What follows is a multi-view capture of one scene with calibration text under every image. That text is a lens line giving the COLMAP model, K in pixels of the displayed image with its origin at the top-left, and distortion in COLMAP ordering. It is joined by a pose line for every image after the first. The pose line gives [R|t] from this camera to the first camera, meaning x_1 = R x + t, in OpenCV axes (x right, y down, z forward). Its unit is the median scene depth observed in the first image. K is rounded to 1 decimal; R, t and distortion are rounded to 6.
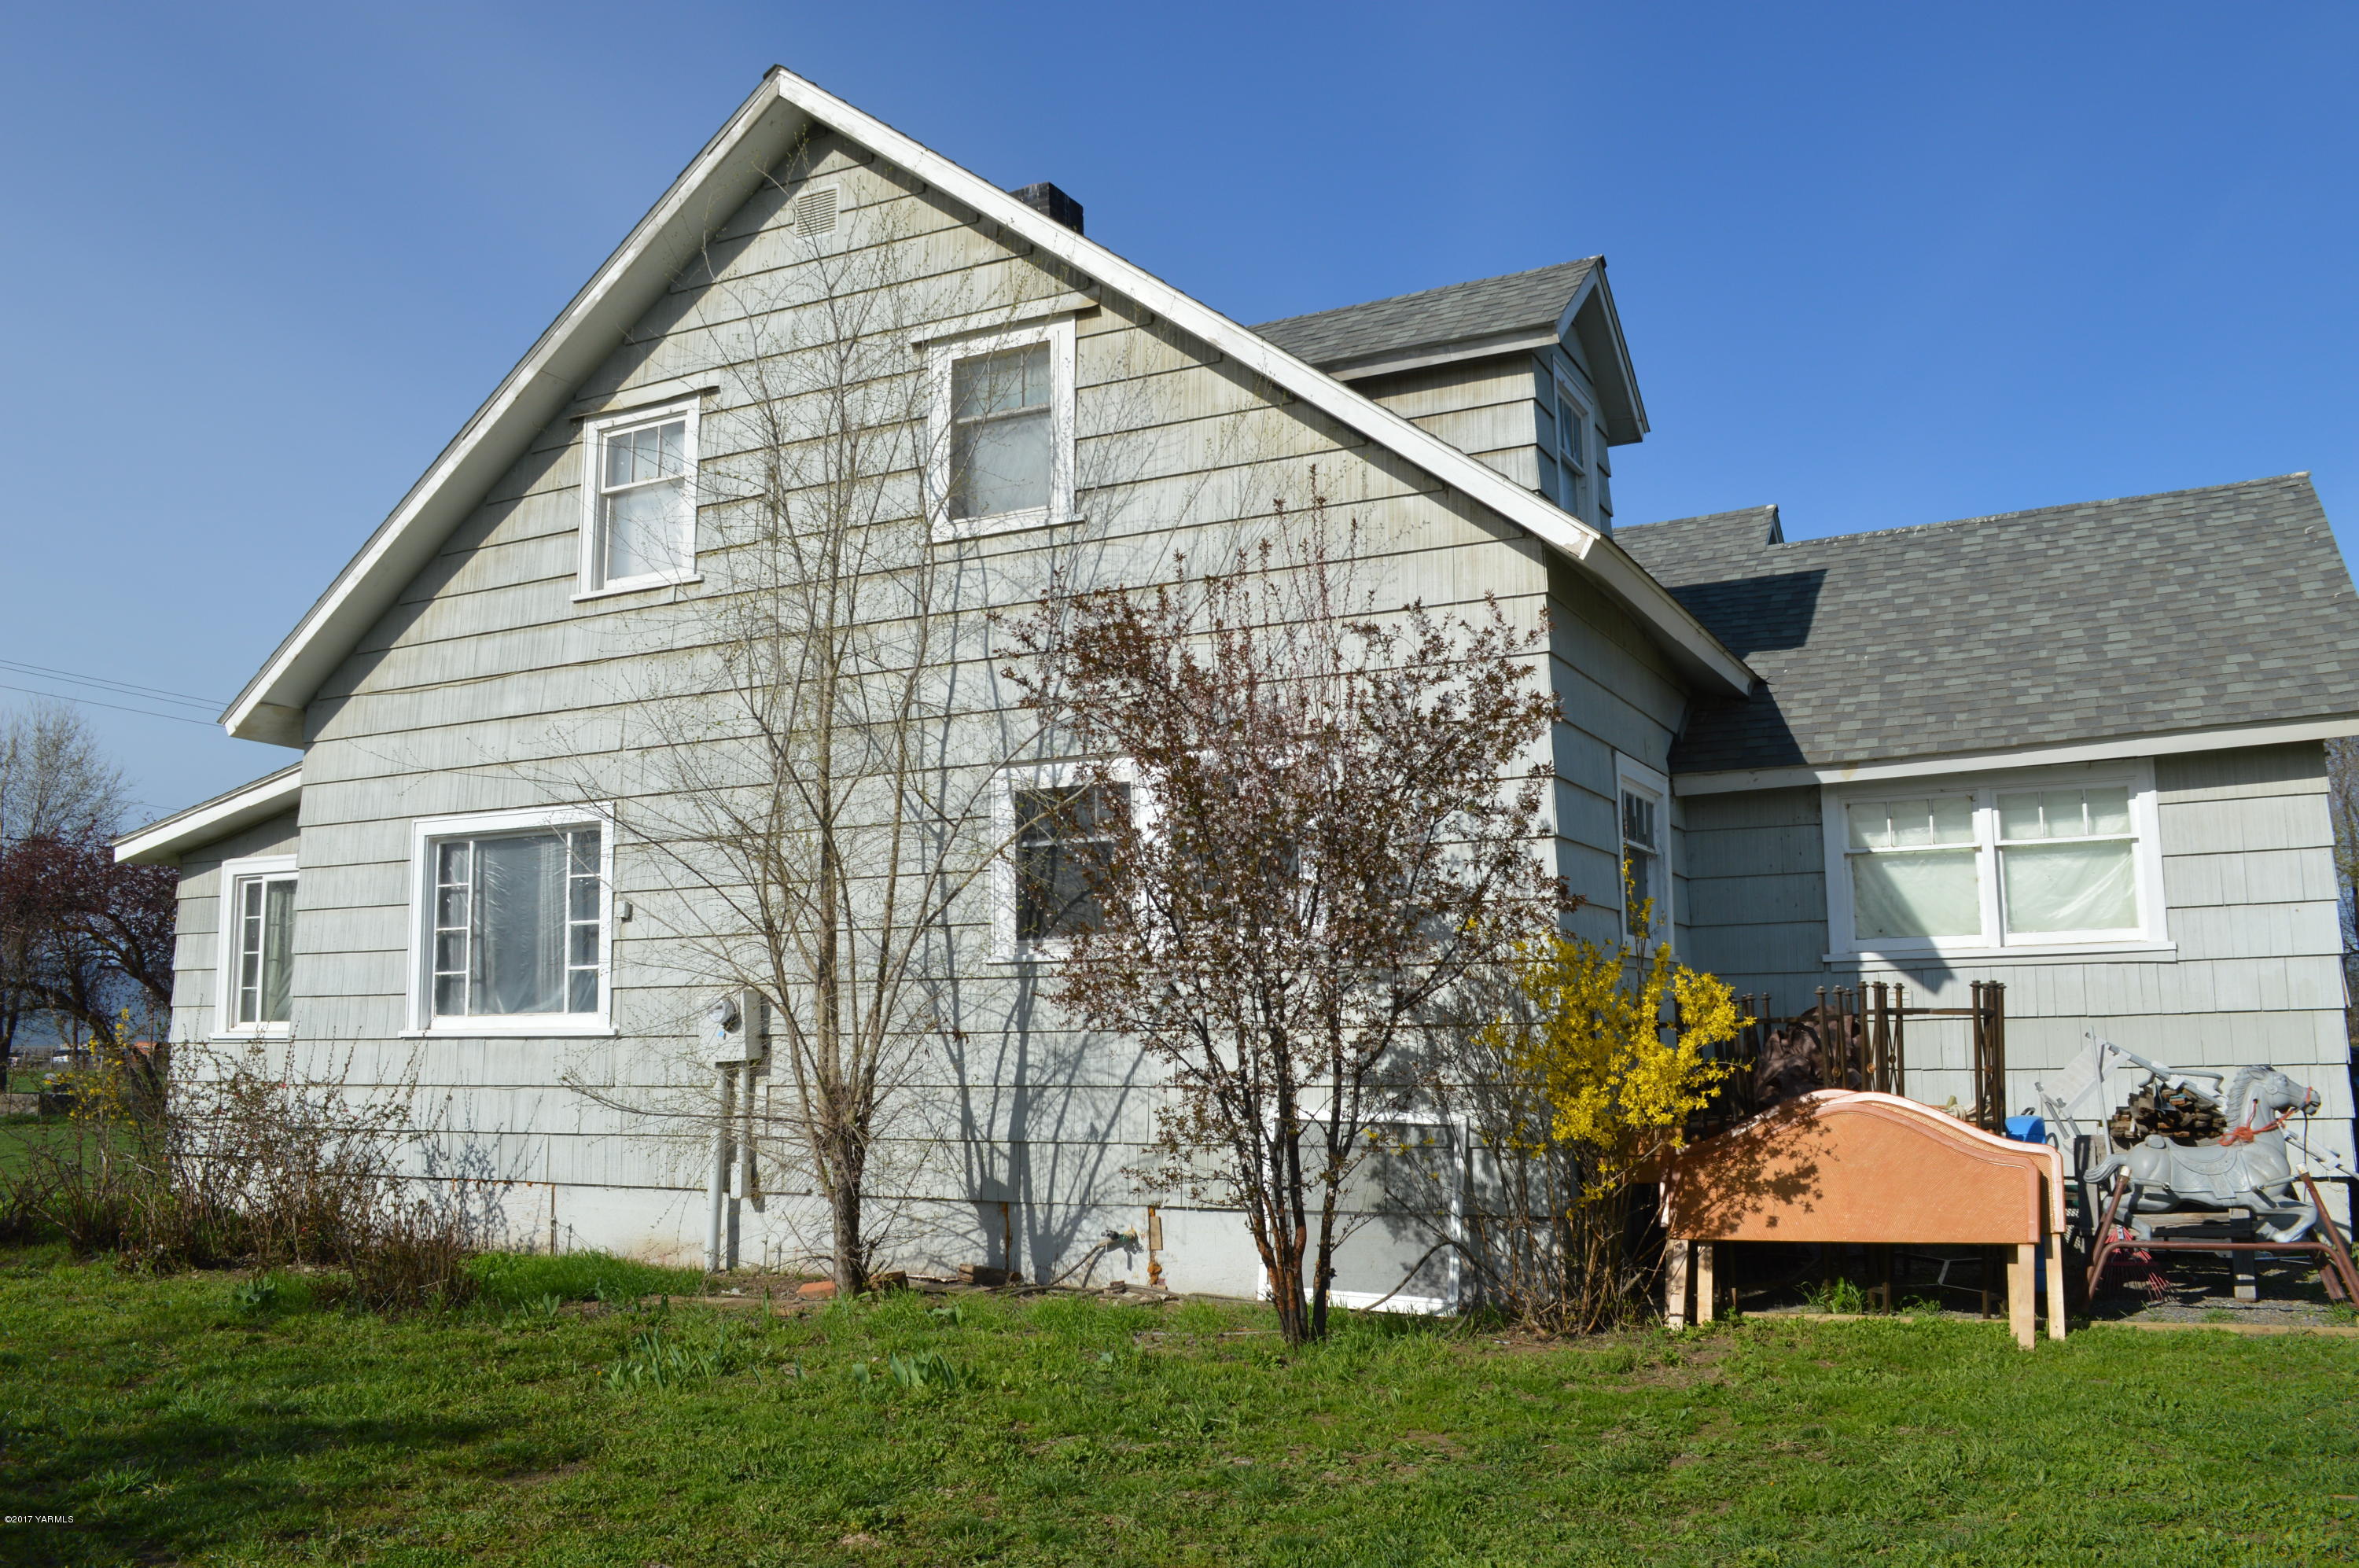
lens RADIAL K [[1879.6, 0, 1175.4], [0, 1879.6, 787.8], [0, 0, 1]] dist [-0.084022, 0.015204]
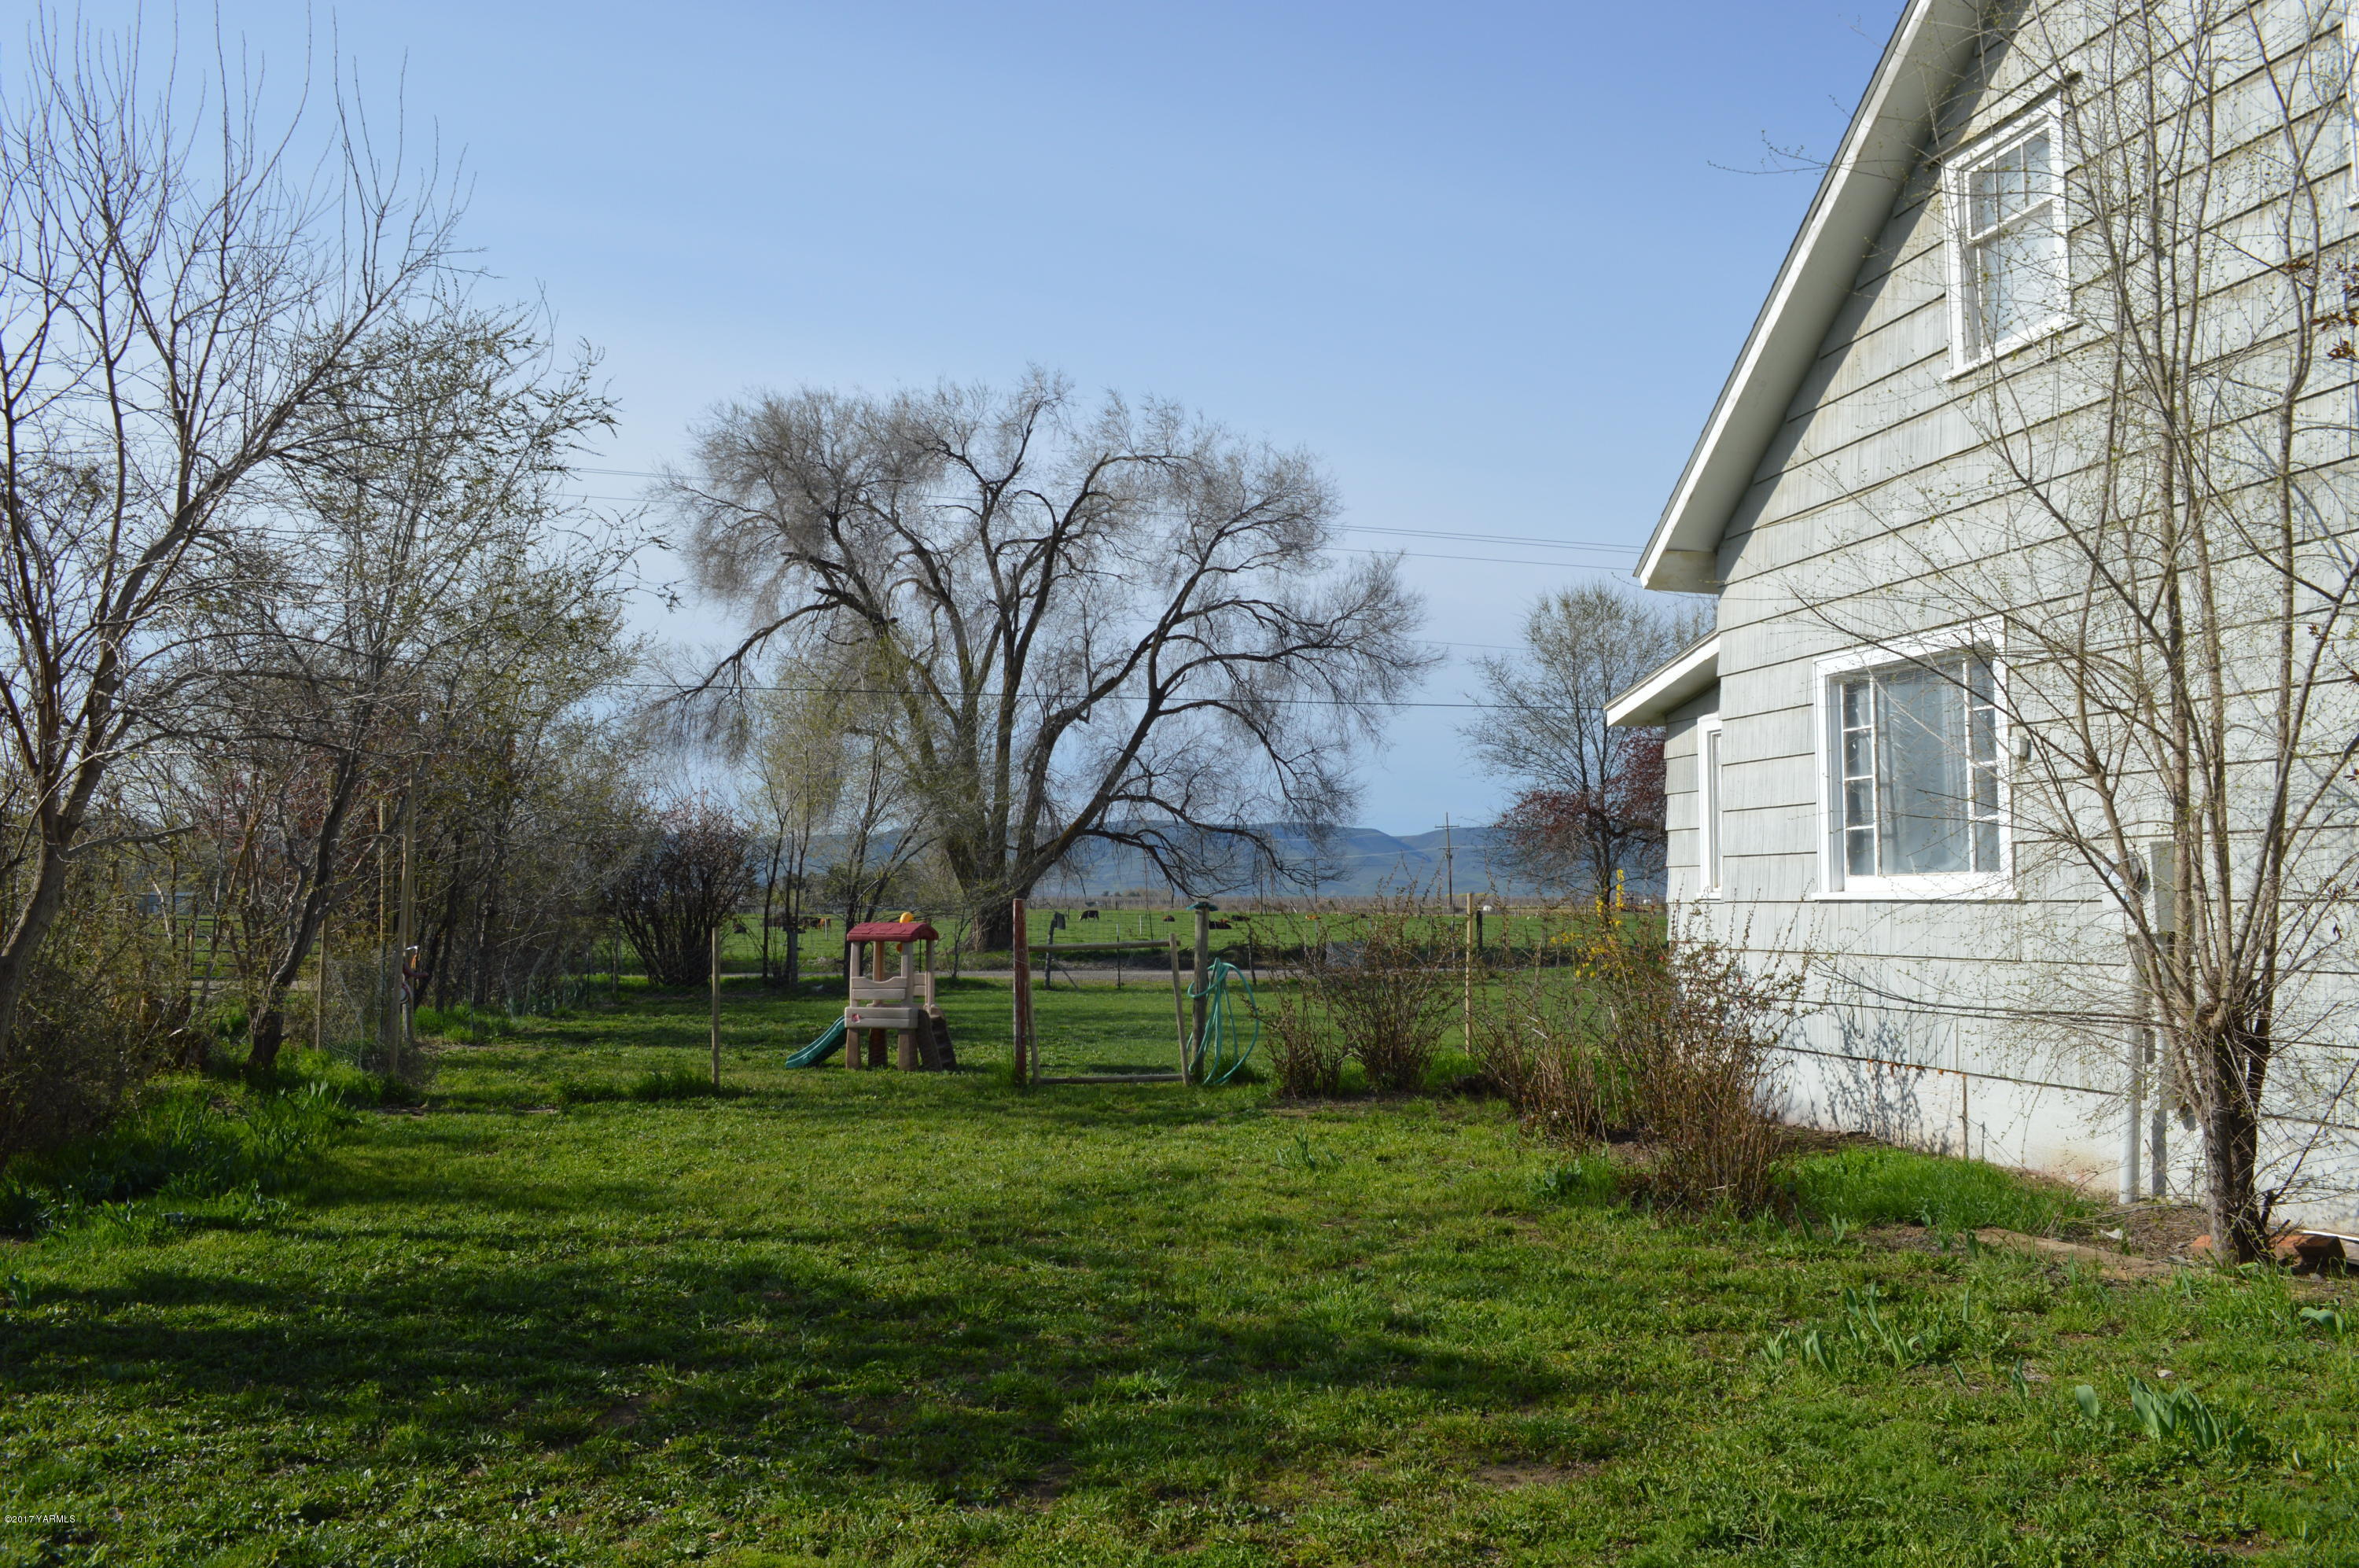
lens RADIAL K [[1879.6, 0, 1181.7], [0, 1879.6, 784.3], [0, 0, 1]] dist [-0.084022, 0.015204]
pose [[0.636377, -0.034128, -0.770623, 0.089073], [0.095761, 0.994788, 0.035024, 0.017403], [0.765411, -0.096084, 0.636328, 0.192998]]
